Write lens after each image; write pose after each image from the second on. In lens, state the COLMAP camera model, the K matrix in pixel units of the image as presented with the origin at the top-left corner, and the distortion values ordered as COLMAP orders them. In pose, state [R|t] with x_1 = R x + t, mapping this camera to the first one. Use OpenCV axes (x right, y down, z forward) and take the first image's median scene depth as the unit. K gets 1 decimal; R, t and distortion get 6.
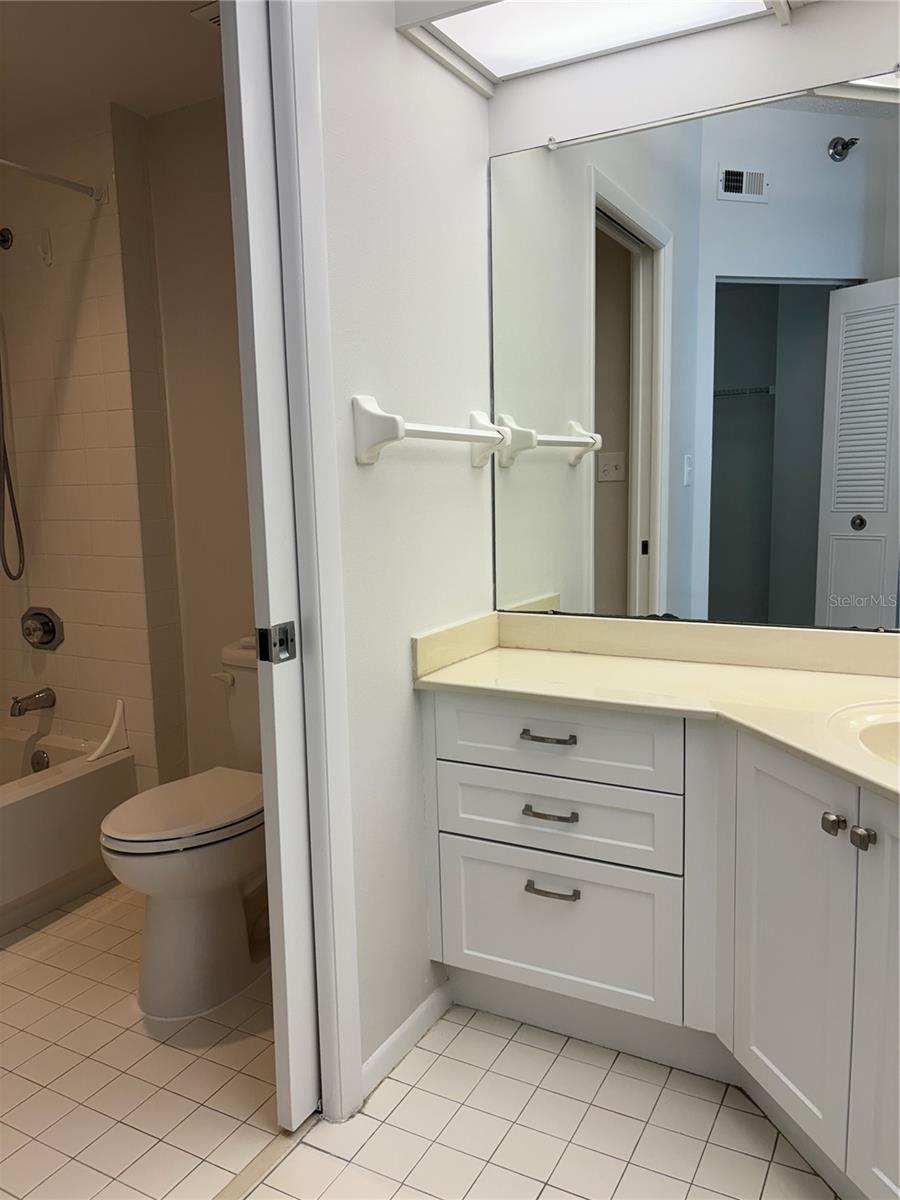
lens RADIAL K [[922.2, 0, 448.3], [0, 922.2, 600.8], [0, 0, 1]] dist [0.029178, -0.041392]
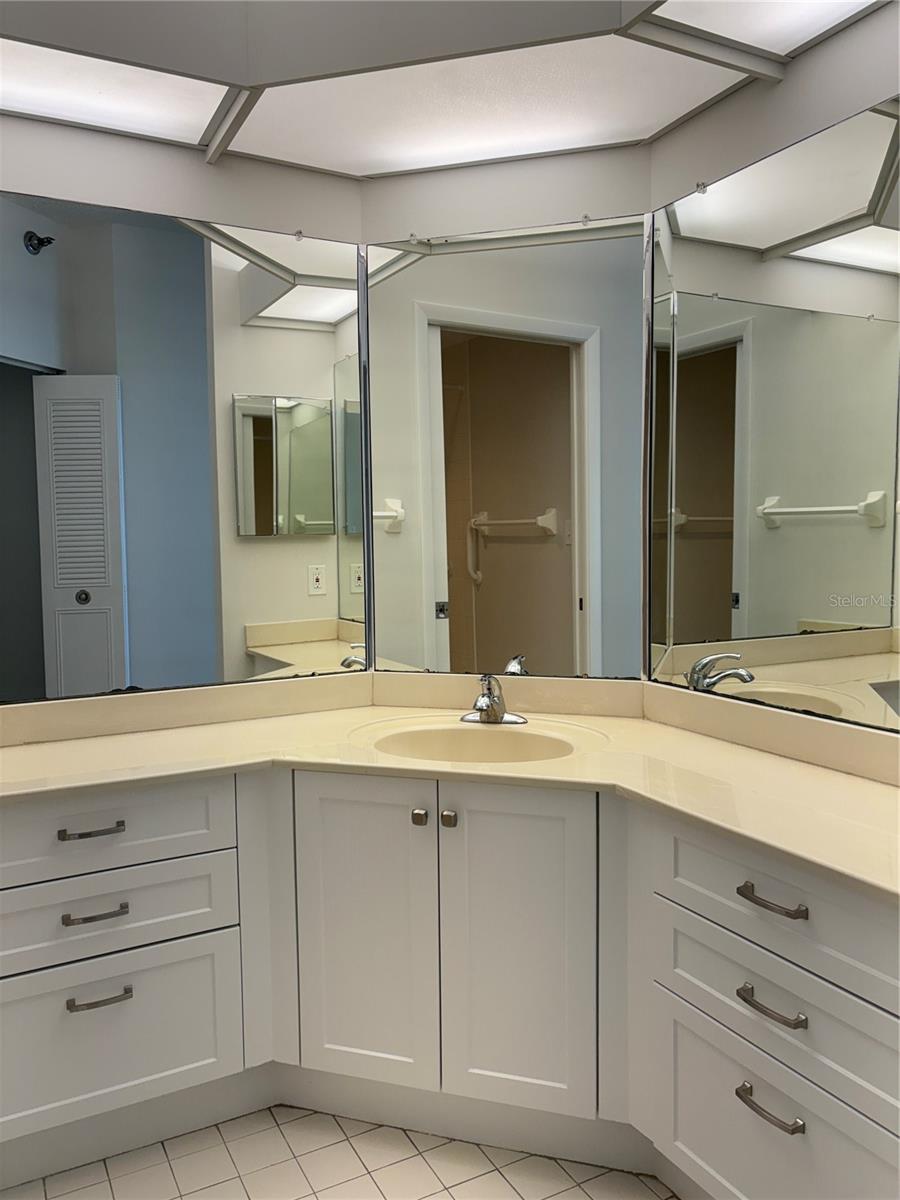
lens RADIAL K [[922.2, 0, 451.8], [0, 922.2, 599.9], [0, 0, 1]] dist [0.029178, -0.041392]
pose [[0.506364, -0.029341, 0.861820, -0.491597], [0.101073, 0.994551, -0.025526, -0.020778], [-0.856376, 0.100032, 0.506571, 0.198867]]
